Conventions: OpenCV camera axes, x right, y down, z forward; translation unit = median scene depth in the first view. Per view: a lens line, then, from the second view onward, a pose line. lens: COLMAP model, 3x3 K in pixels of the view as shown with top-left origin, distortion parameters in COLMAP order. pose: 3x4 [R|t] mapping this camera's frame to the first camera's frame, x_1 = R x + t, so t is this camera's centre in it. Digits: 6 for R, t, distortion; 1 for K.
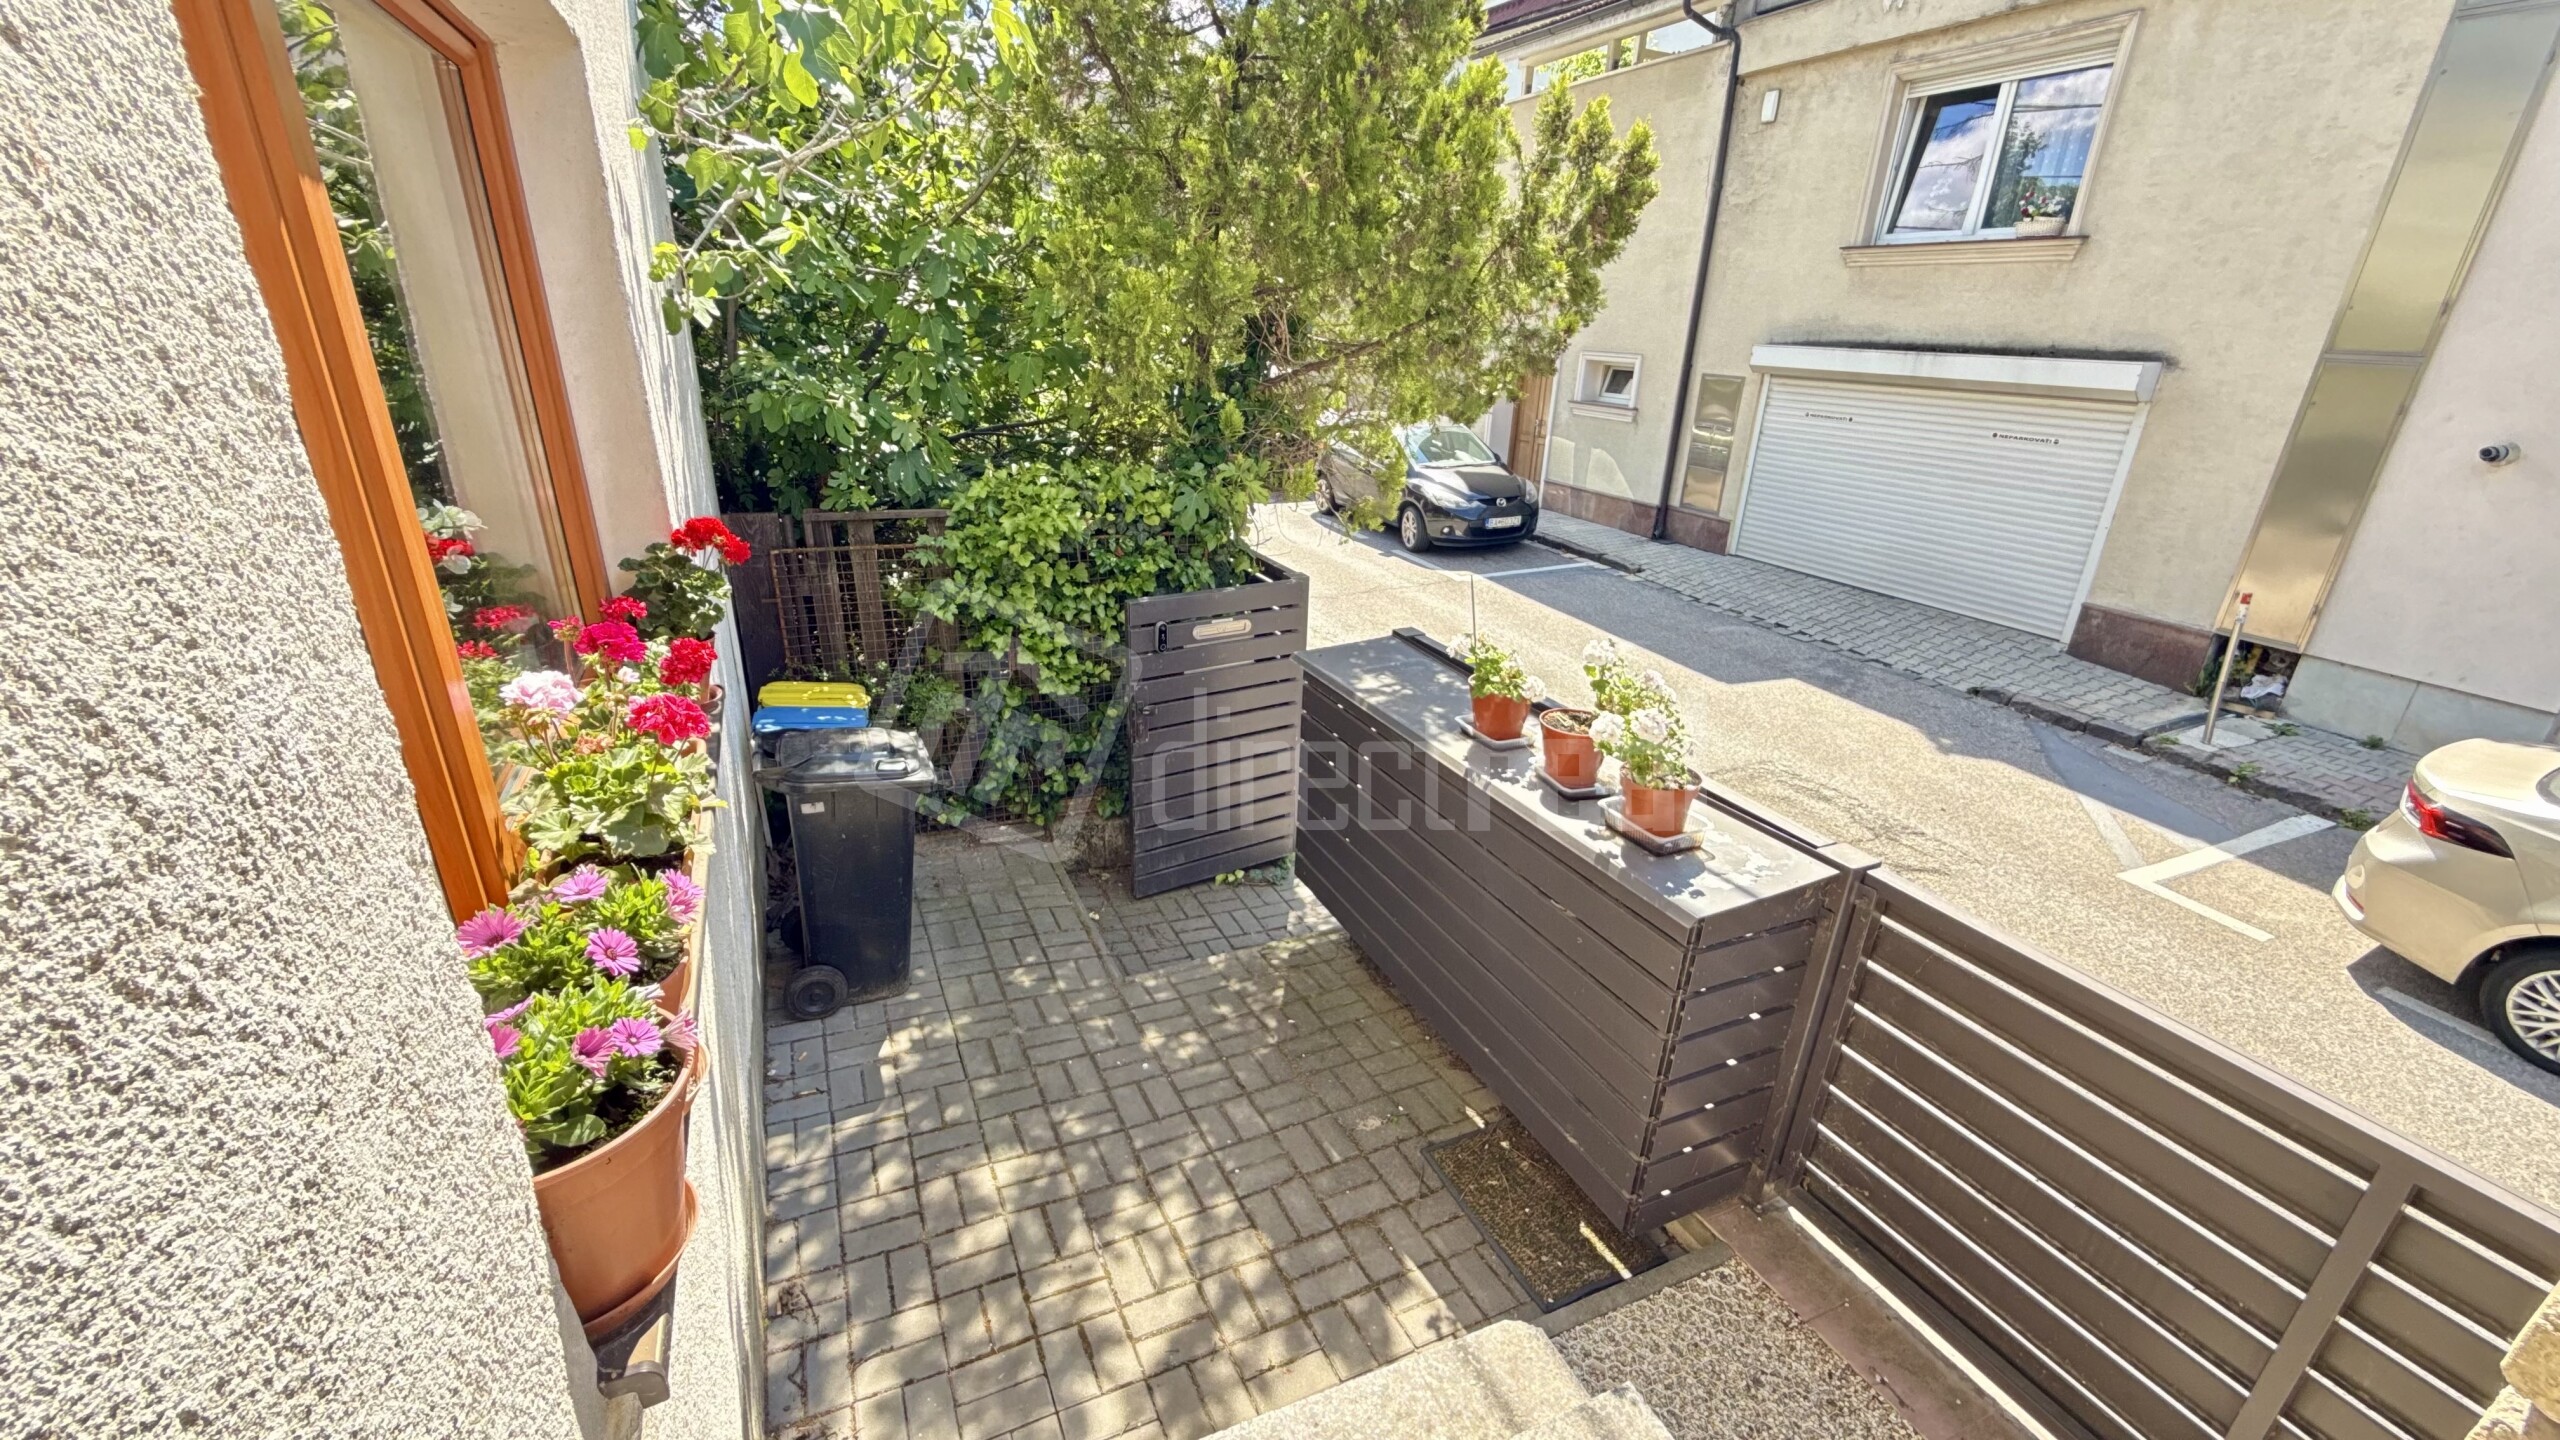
lens RADIAL K [[1016.3, 0, 1267.3], [0, 1016.3, 727.6], [0, 0, 1]] dist [0.000444, 0.000095]
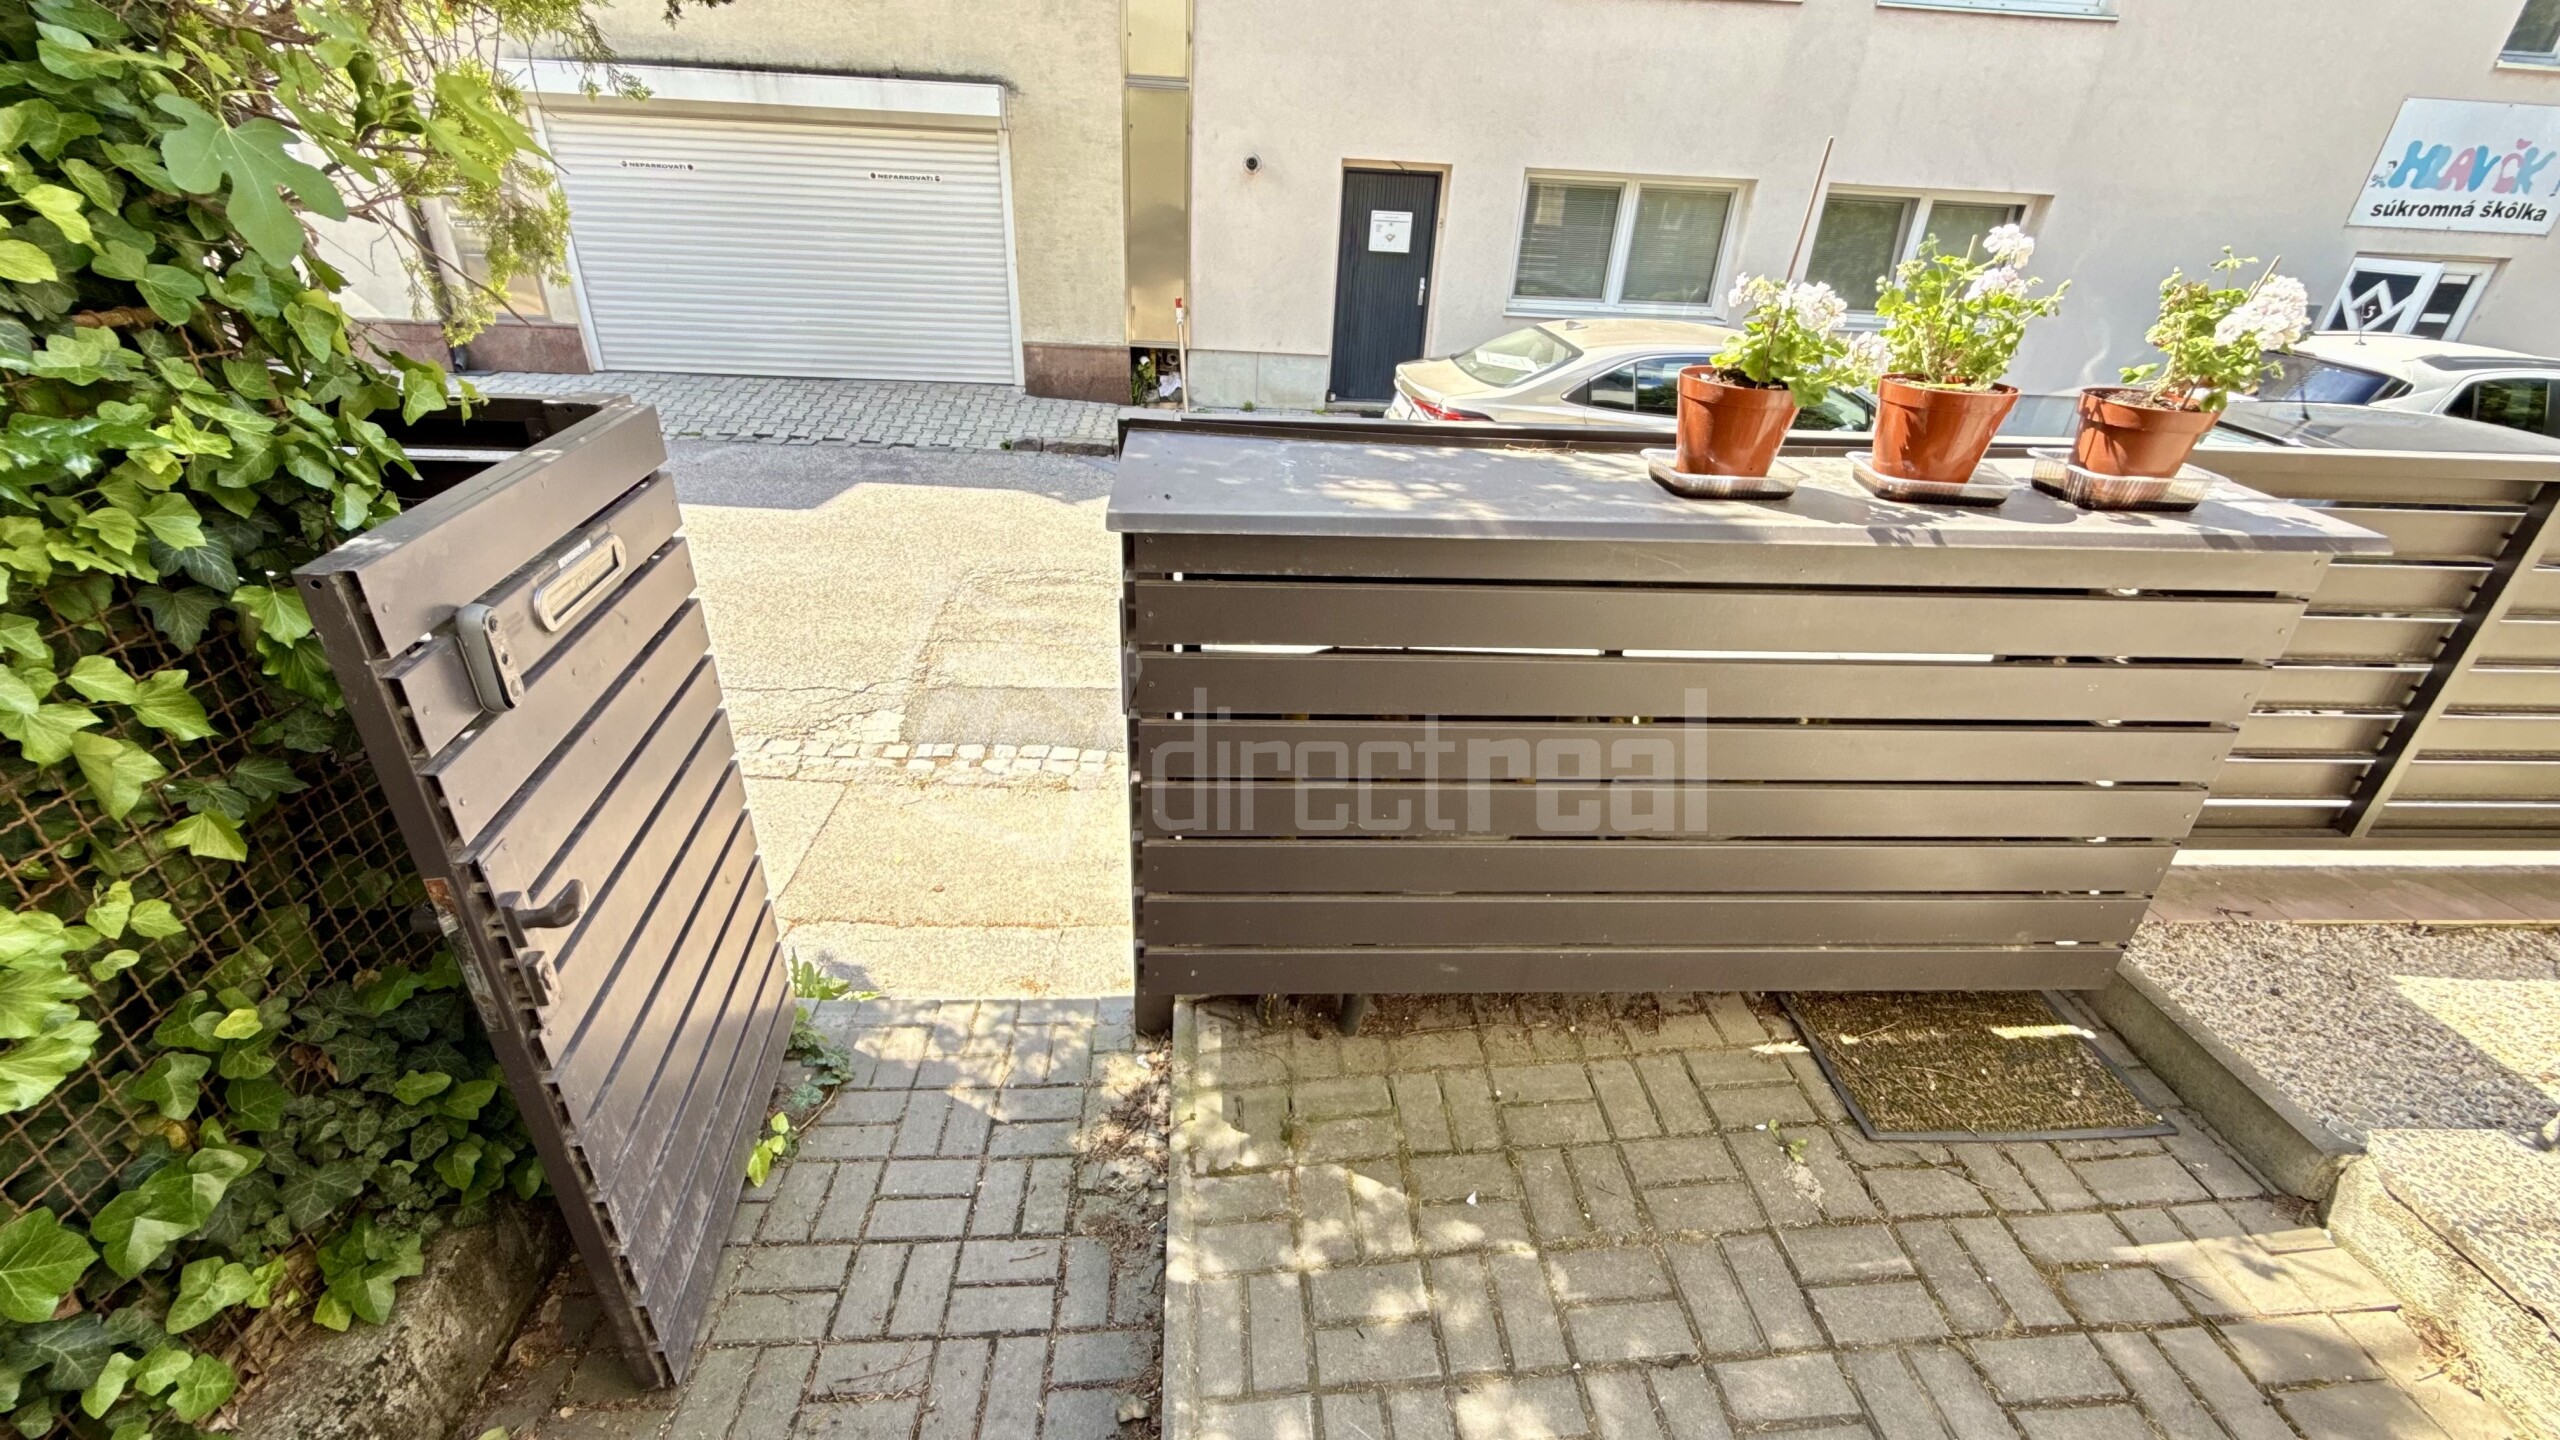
lens RADIAL K [[1016.3, 0, 1267.3], [0, 1016.3, 727.6], [0, 0, 1]] dist [0.000444, 0.000095]
pose [[0.366815, -0.448990, 0.814773, -0.144447], [0.320100, 0.883260, 0.342620, -0.054504], [-0.873489, 0.135131, 0.467715, 0.373017]]
